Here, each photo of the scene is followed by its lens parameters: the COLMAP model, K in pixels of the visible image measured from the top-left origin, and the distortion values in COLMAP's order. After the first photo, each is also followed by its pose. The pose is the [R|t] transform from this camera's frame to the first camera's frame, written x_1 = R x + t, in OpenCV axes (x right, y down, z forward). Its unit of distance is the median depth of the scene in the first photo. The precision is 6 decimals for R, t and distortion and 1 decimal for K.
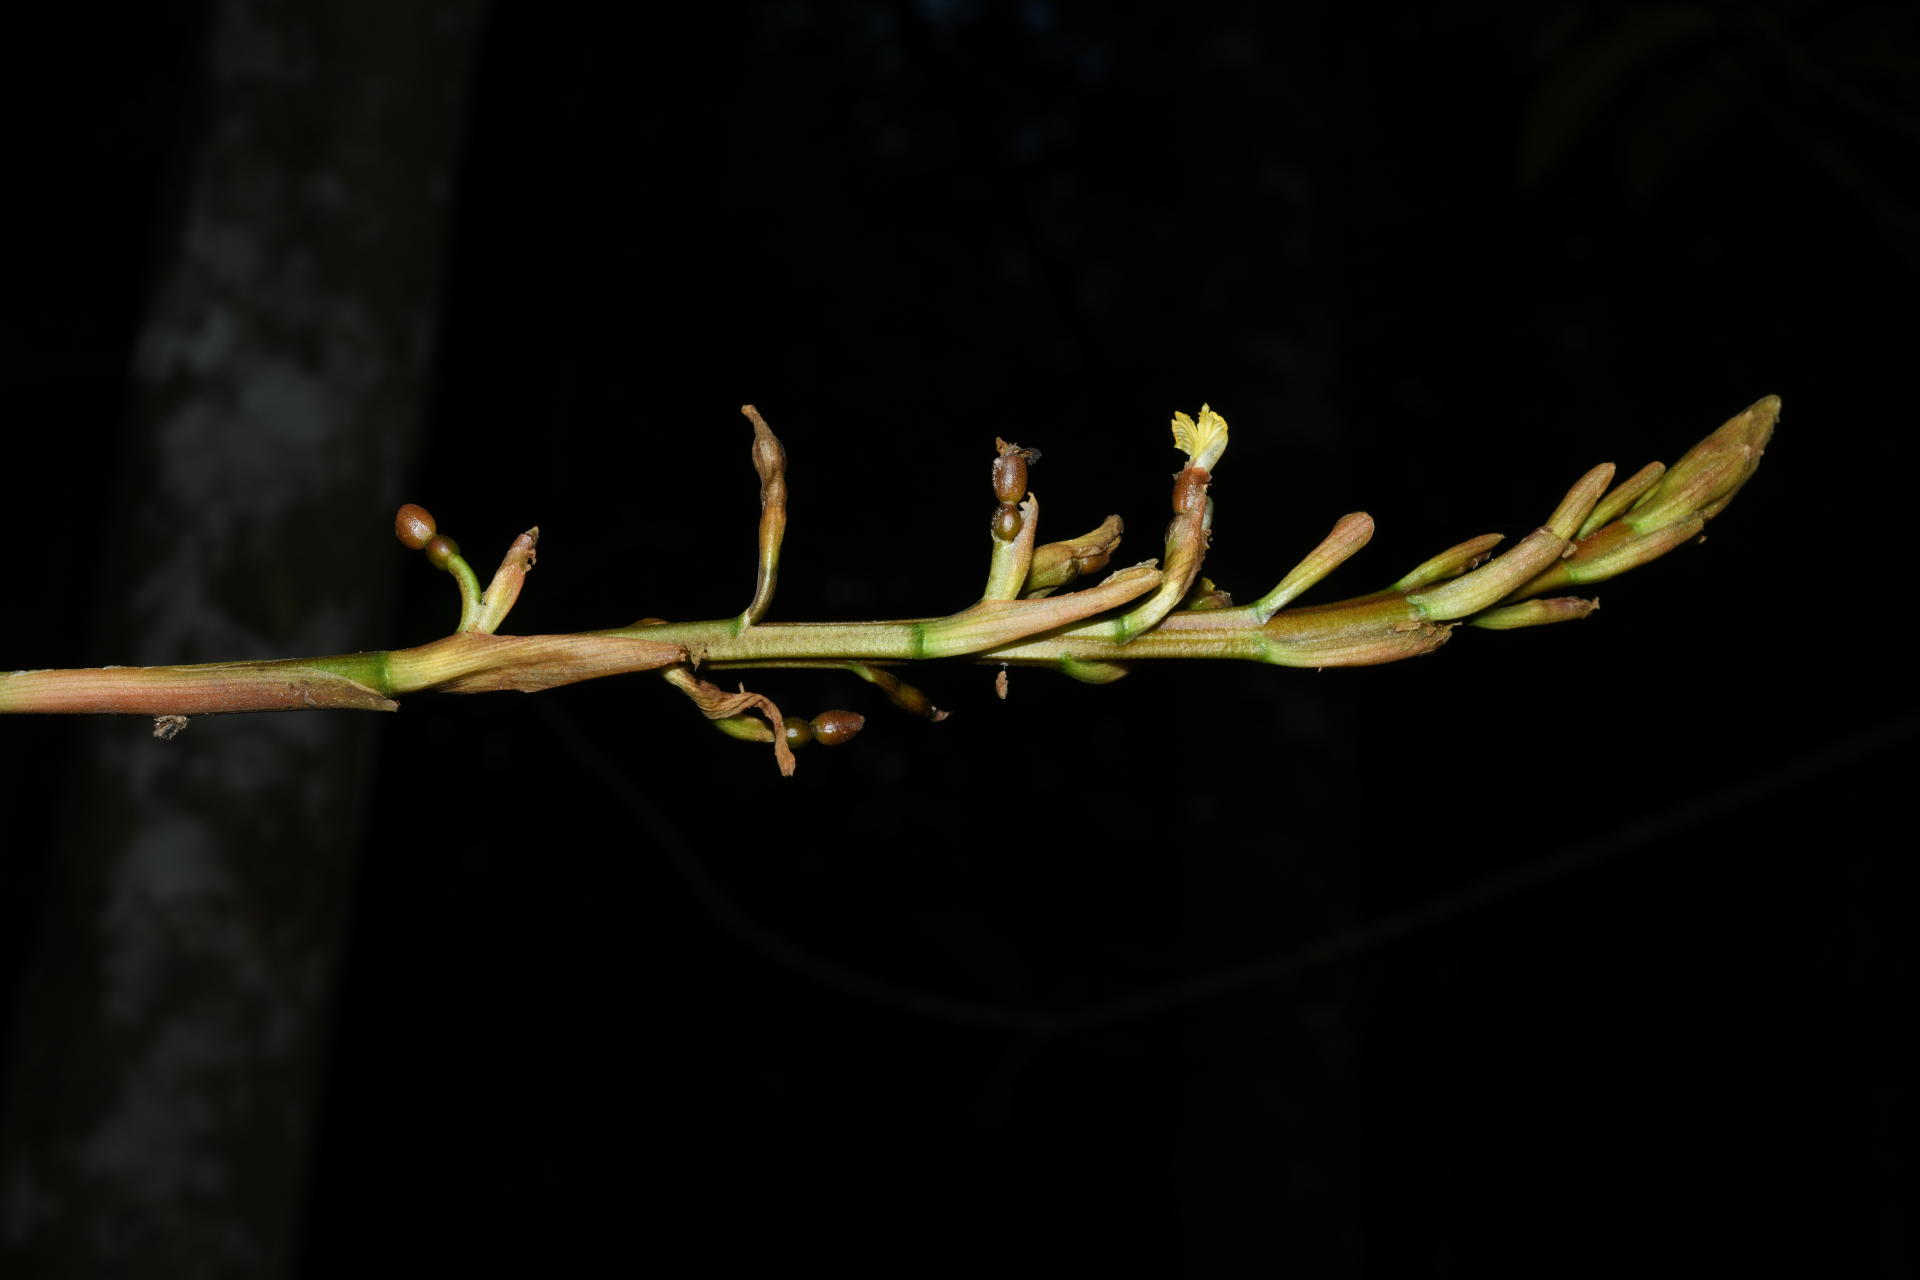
lens RADIAL K [[3545.7, 0, 960.0], [0, 3545.7, 640.0], [0, 0, 1]] dist [-0.005118, 0.091164]
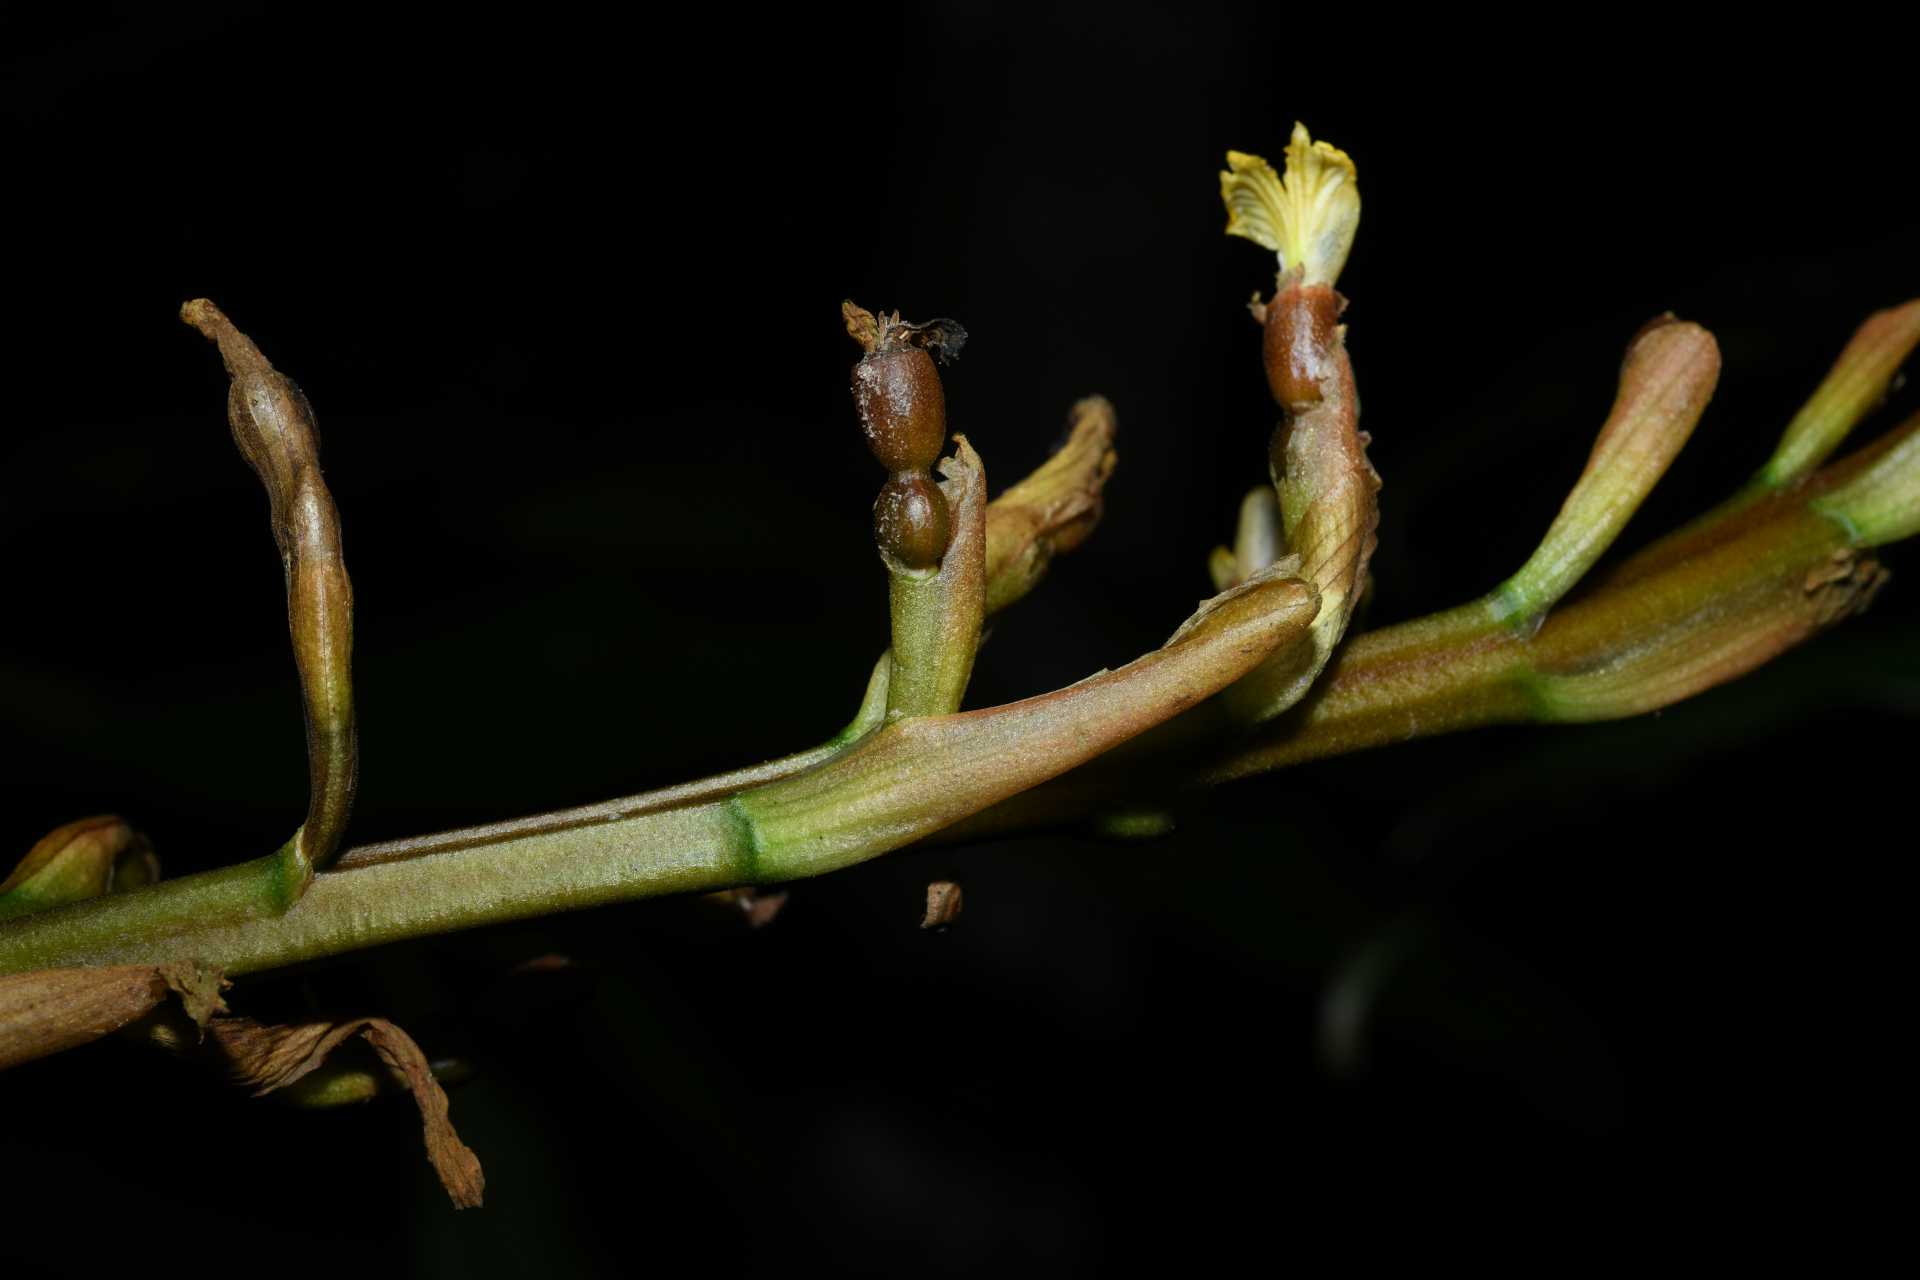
lens RADIAL K [[3545.7, 0, 960.0], [0, 3545.7, 640.0], [0, 0, 1]] dist [-0.005118, 0.091164]
pose [[0.973078, -0.175808, 0.149032, -0.042709], [0.149332, 0.973476, 0.173334, -0.086538], [-0.175553, -0.146412, 0.973522, 0.597220]]
